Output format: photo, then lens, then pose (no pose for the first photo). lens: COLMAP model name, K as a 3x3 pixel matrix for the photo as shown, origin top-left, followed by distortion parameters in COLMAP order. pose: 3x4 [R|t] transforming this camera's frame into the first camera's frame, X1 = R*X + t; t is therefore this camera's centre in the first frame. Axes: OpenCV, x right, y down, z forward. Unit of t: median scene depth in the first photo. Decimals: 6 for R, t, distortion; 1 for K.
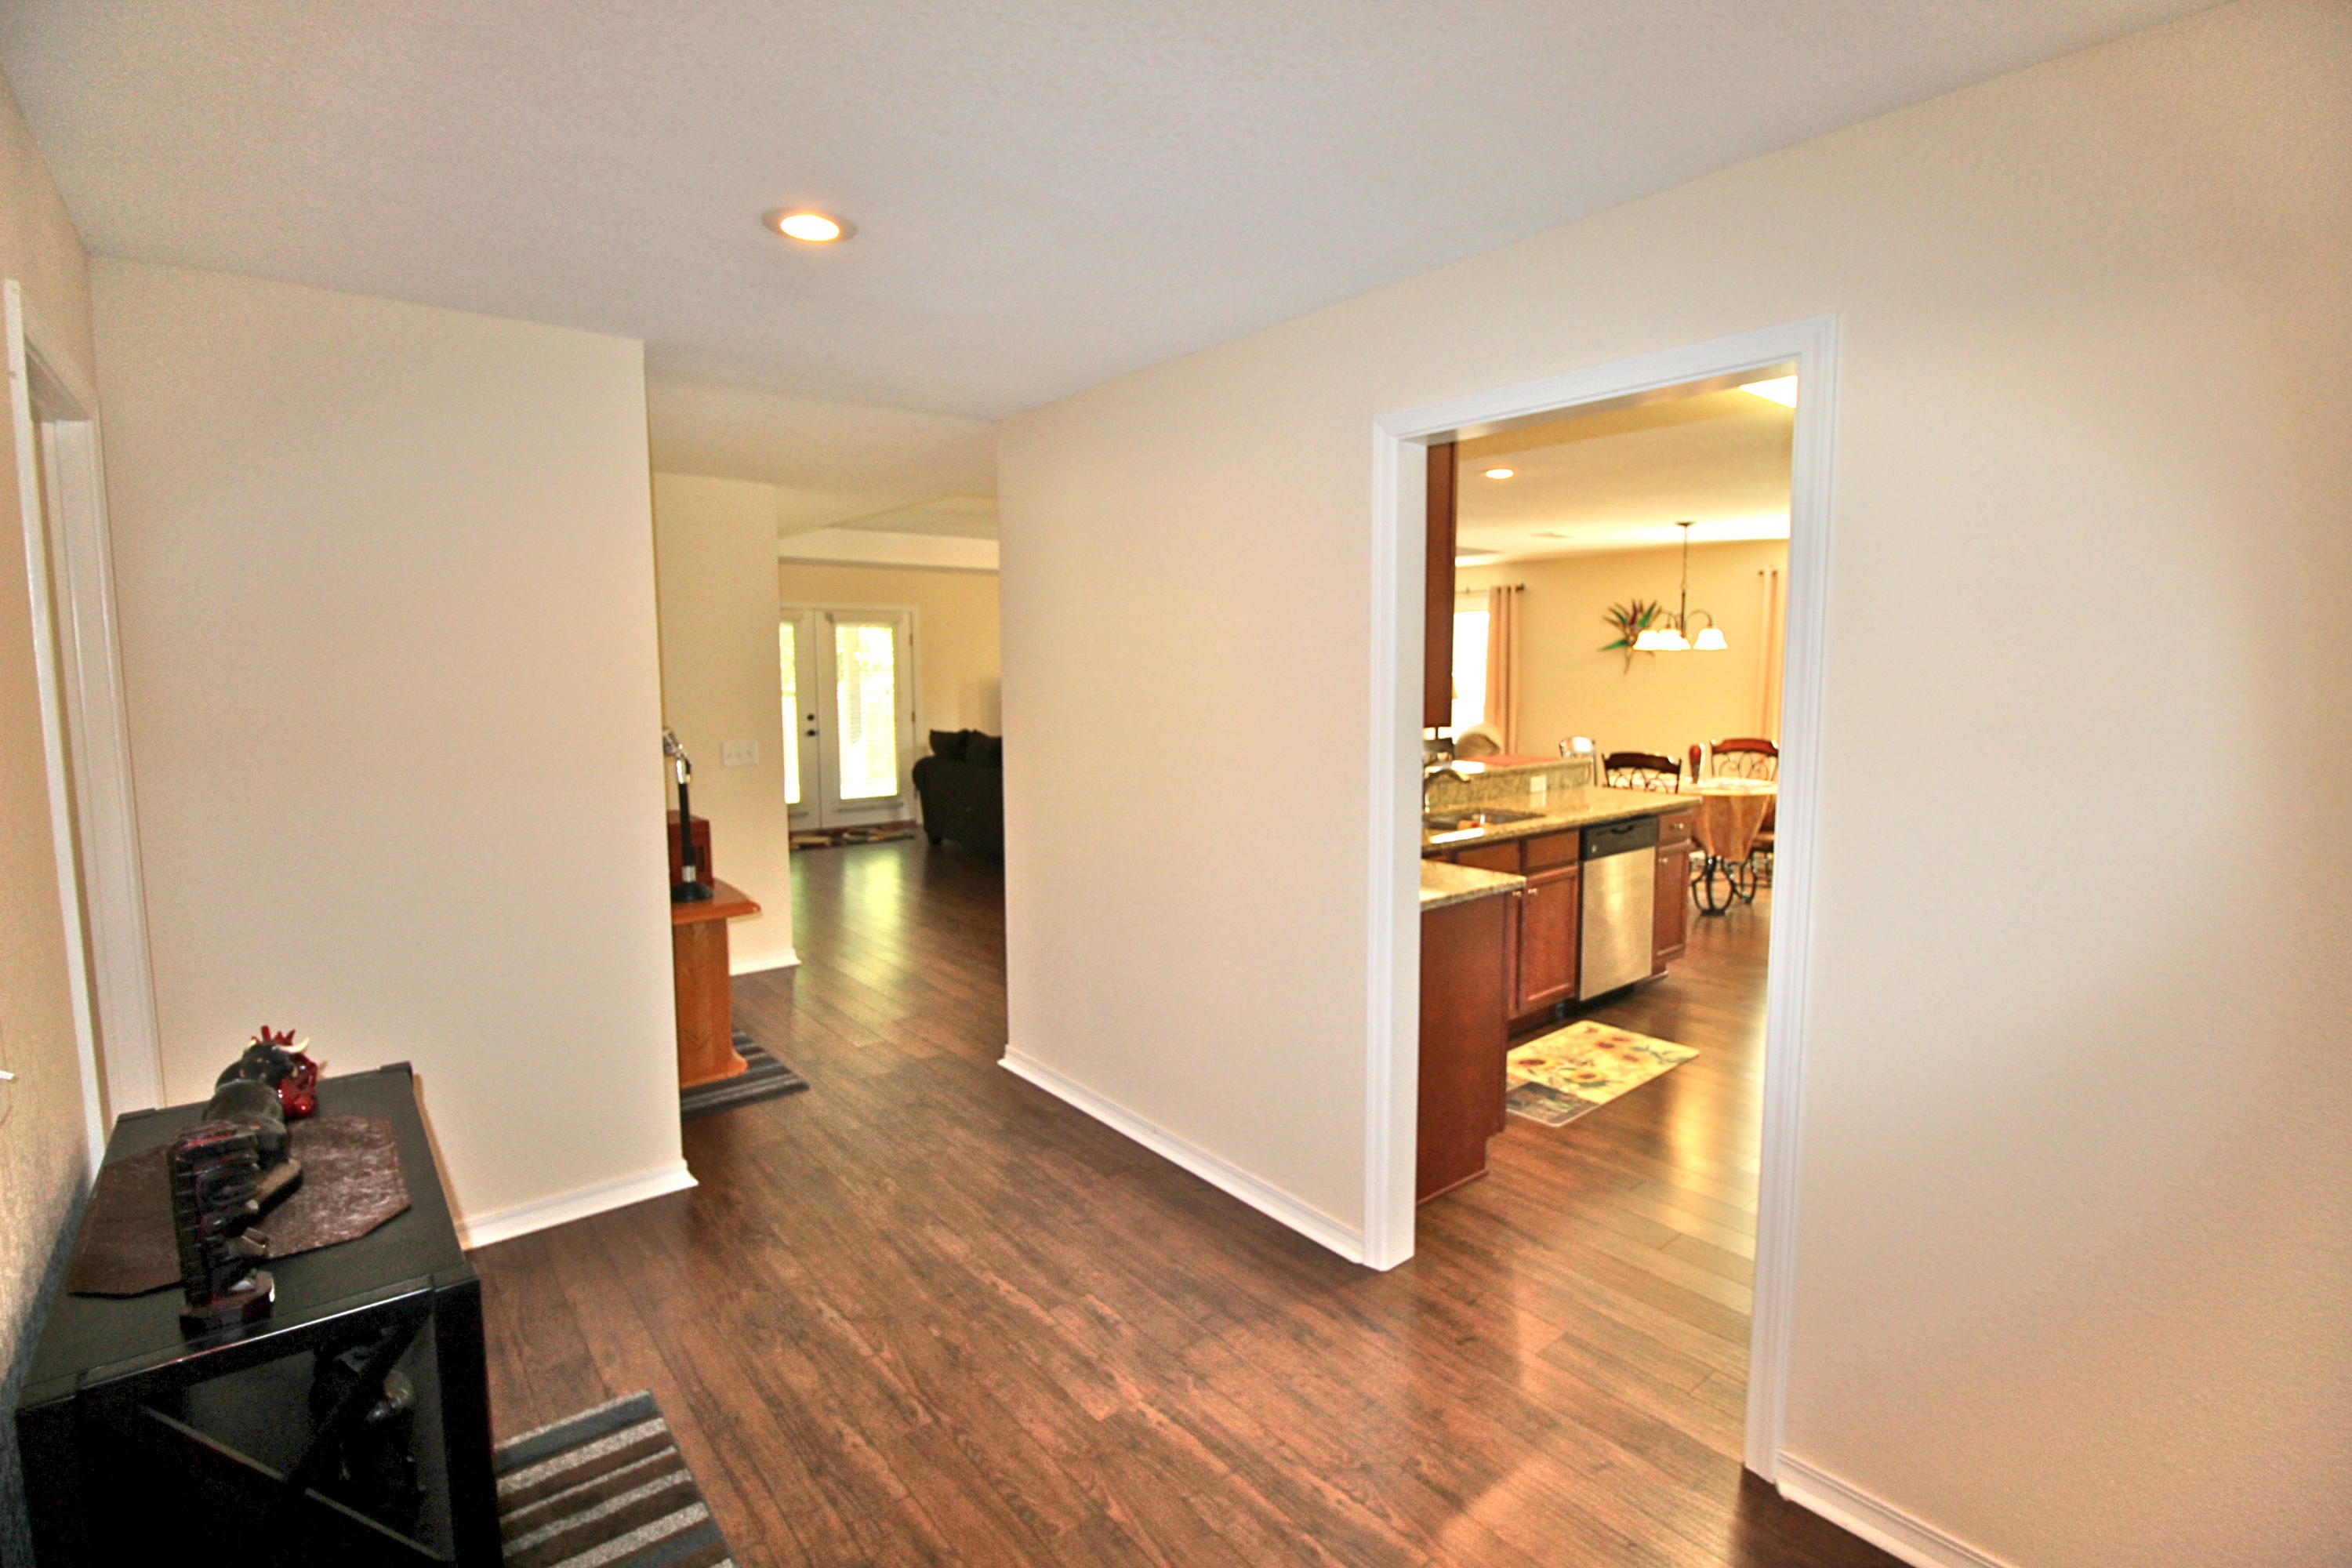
lens RADIAL K [[1089.1, 0, 1203.0], [0, 1089.1, 773.0], [0, 0, 1]] dist [-0.002830, -0.010834]
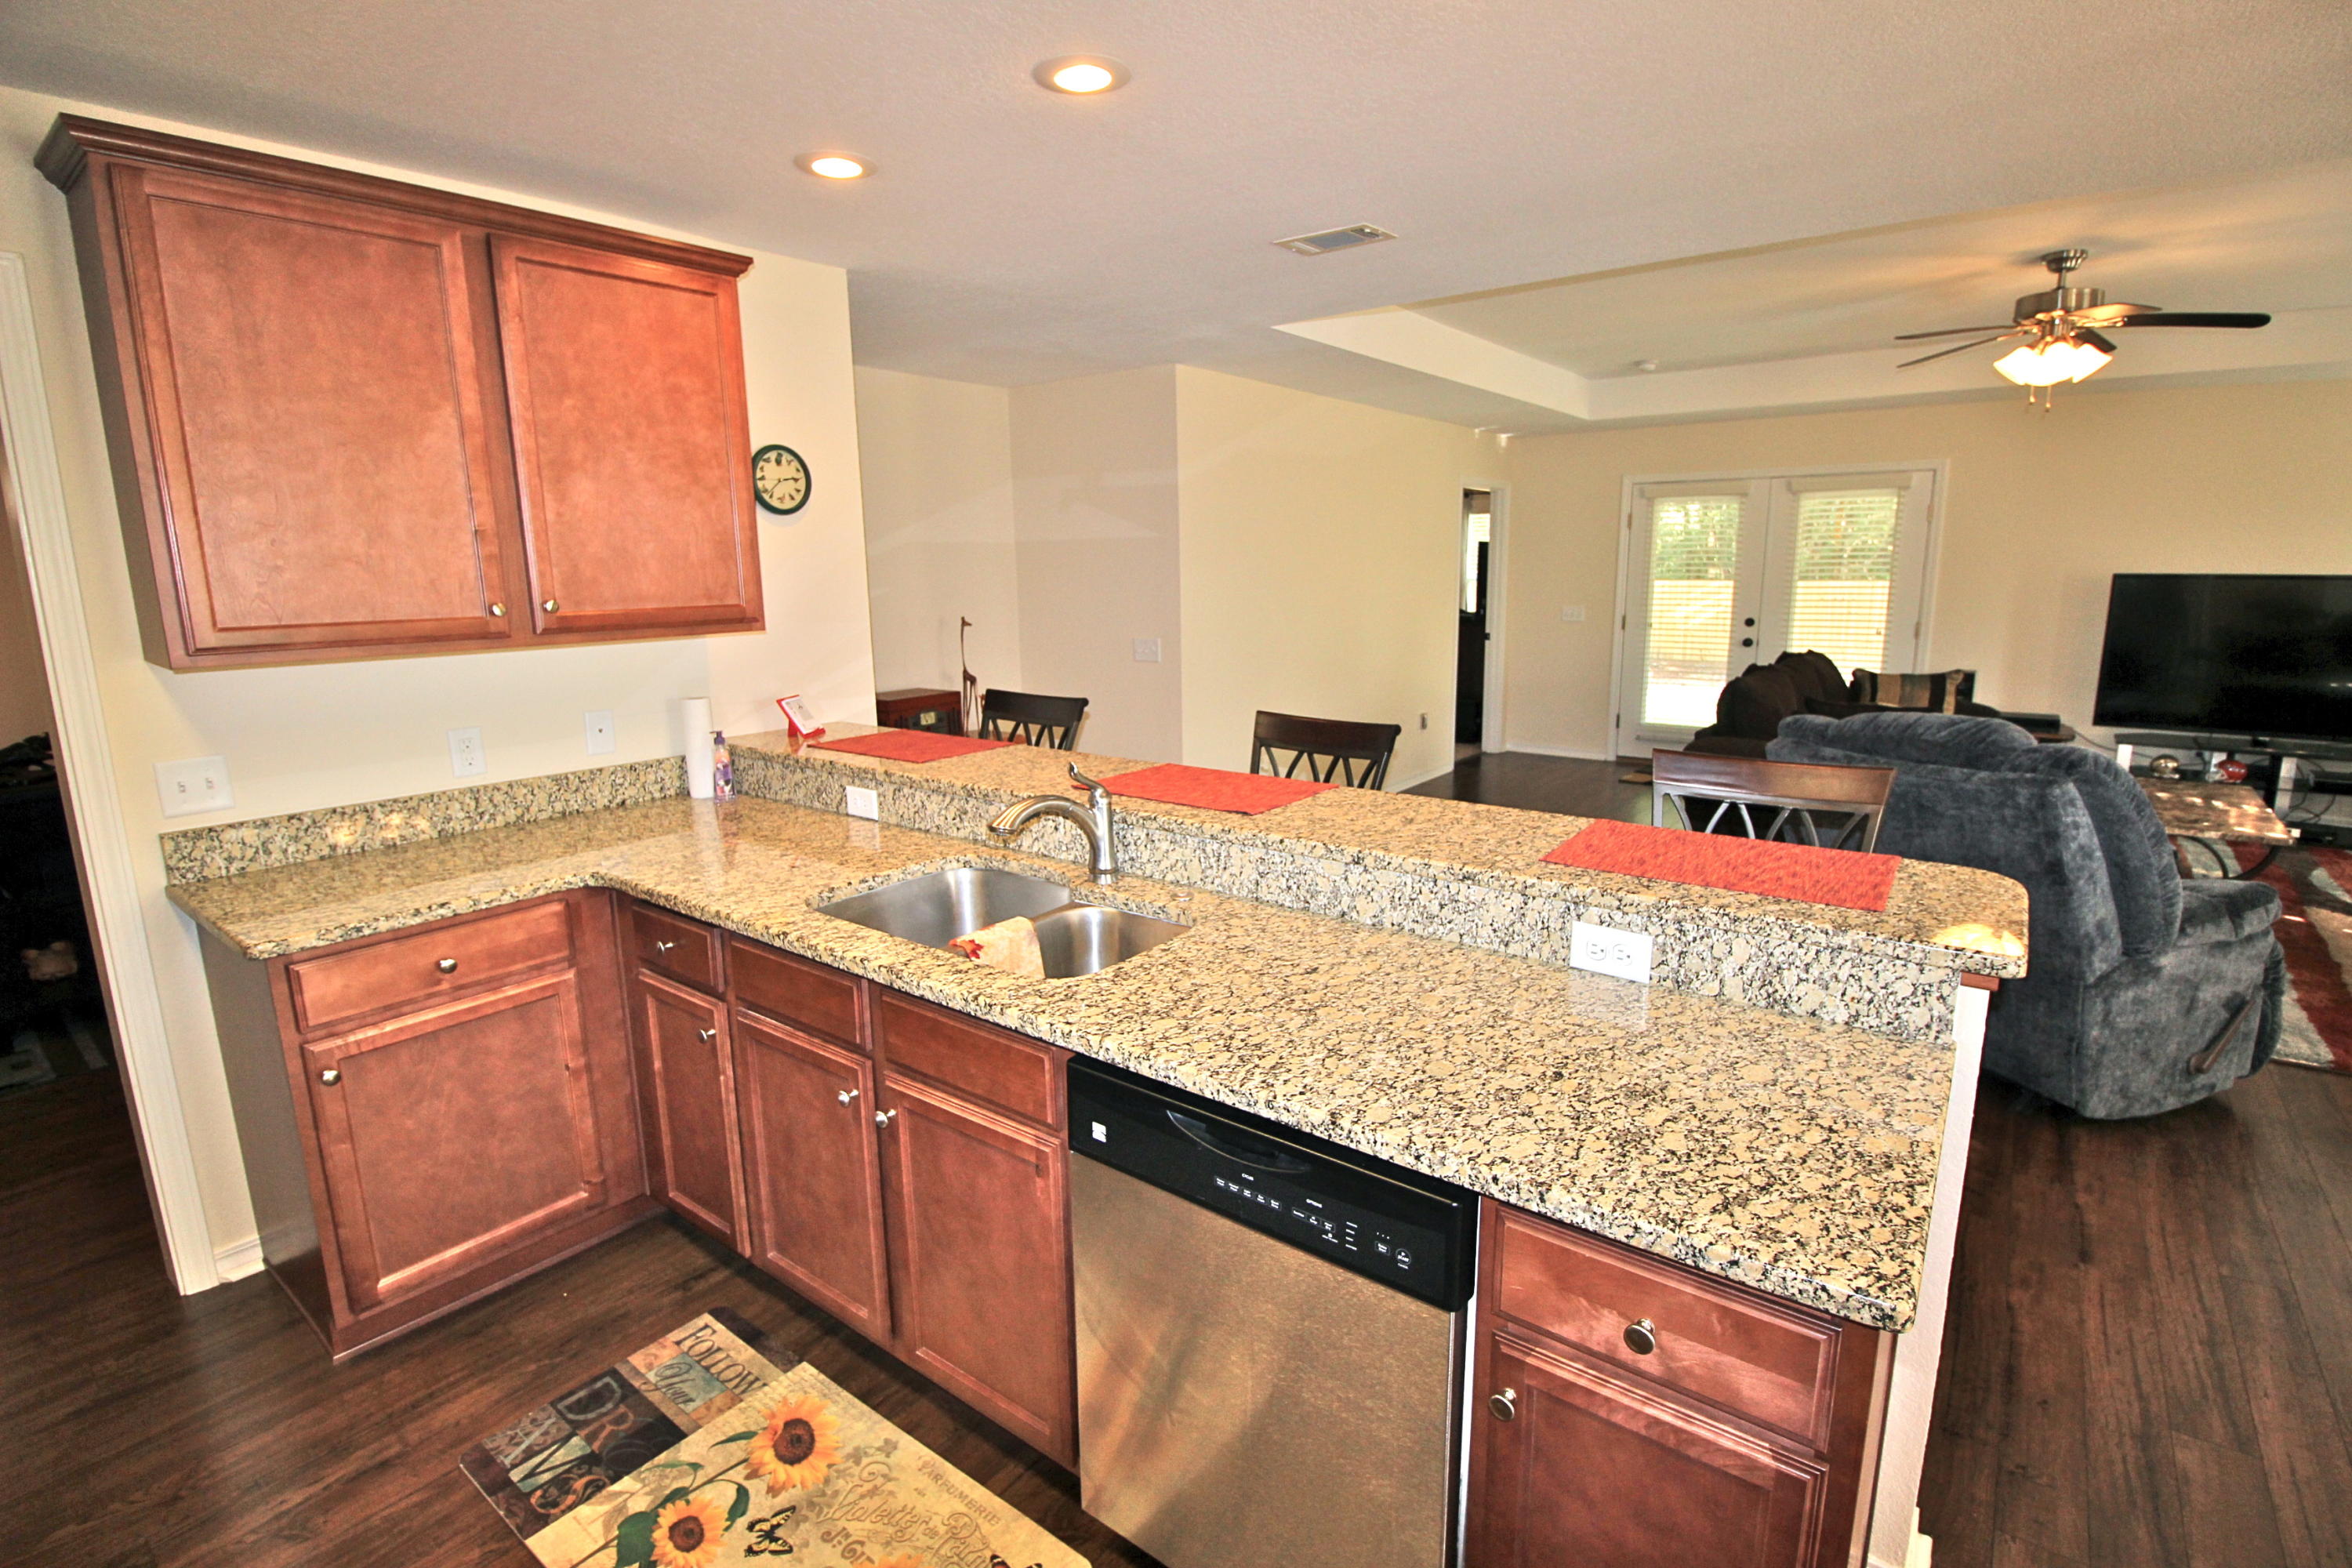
lens RADIAL K [[1089.1, 0, 1192.5], [0, 1089.1, 772.7], [0, 0, 1]] dist [-0.002830, -0.010834]
pose [[0.215307, 0.185457, -0.958774, 0.421722], [-0.083494, 0.981702, 0.171142, -0.061169], [0.972970, 0.043204, 0.226852, 0.607740]]
